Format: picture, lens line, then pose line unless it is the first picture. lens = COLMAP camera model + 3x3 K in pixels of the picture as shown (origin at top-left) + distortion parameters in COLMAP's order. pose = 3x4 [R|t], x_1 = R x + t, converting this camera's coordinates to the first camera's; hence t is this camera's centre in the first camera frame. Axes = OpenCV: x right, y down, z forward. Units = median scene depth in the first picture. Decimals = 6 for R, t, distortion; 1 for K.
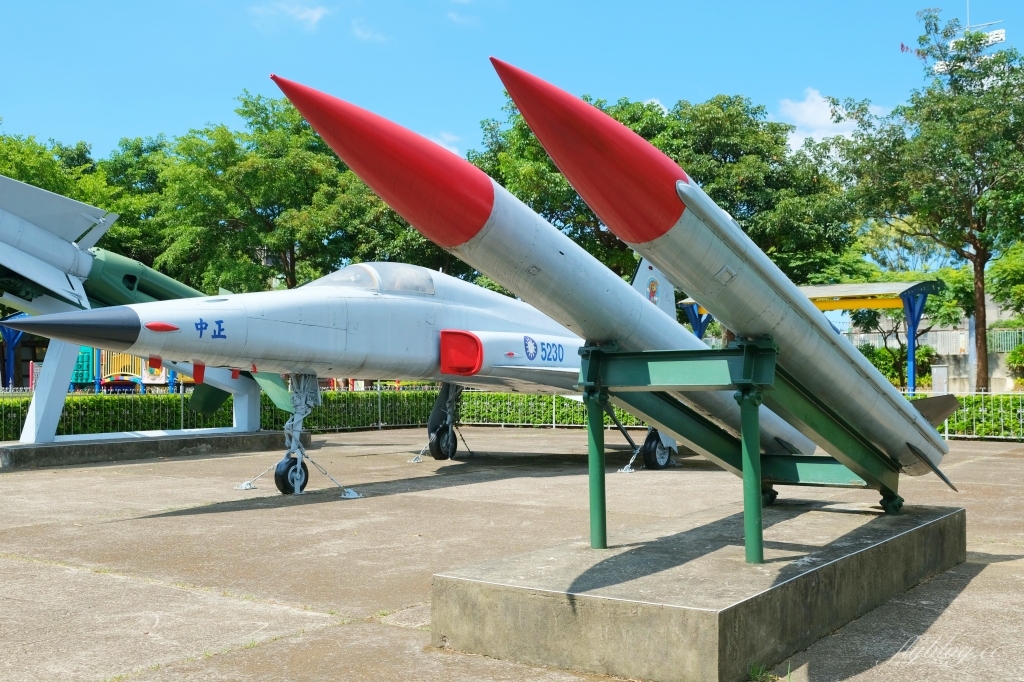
lens RADIAL K [[1053.6, 0, 511.7], [0, 1053.6, 339.3], [0, 0, 1]] dist [-0.043905, 0.000000]
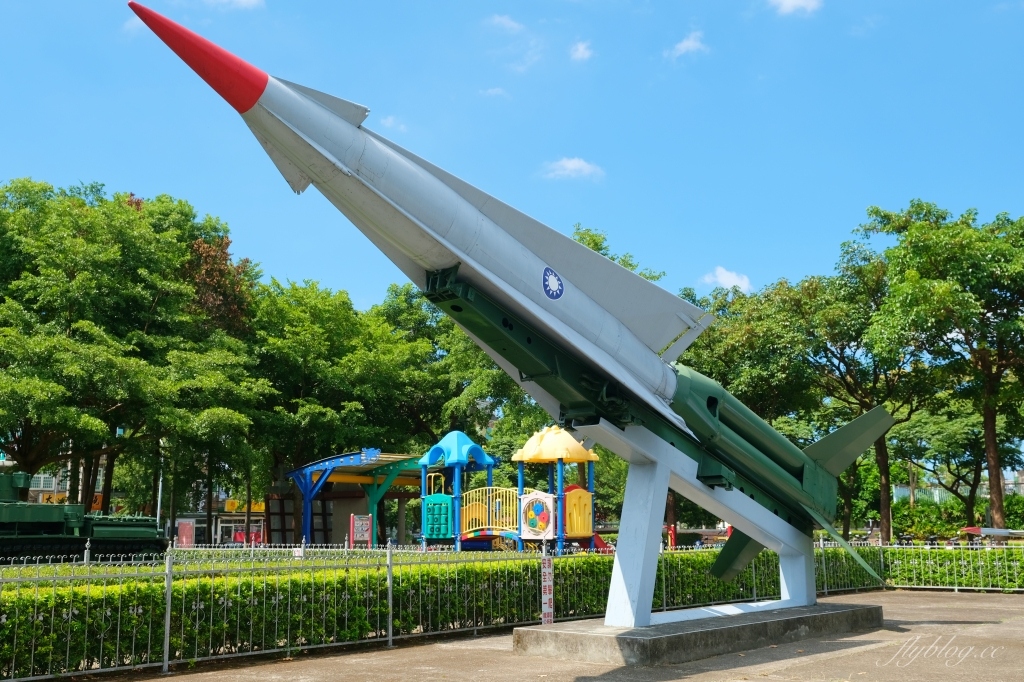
lens RADIAL K [[997.0, 0, 511.9], [0, 997.0, 344.0], [0, 0, 1]] dist [0.003136, 0.000000]
pose [[0.993515, -0.023778, -0.111186, -0.263324], [0.007212, 0.989097, -0.147088, 0.003650], [0.113472, 0.145332, 0.982854, 0.162639]]
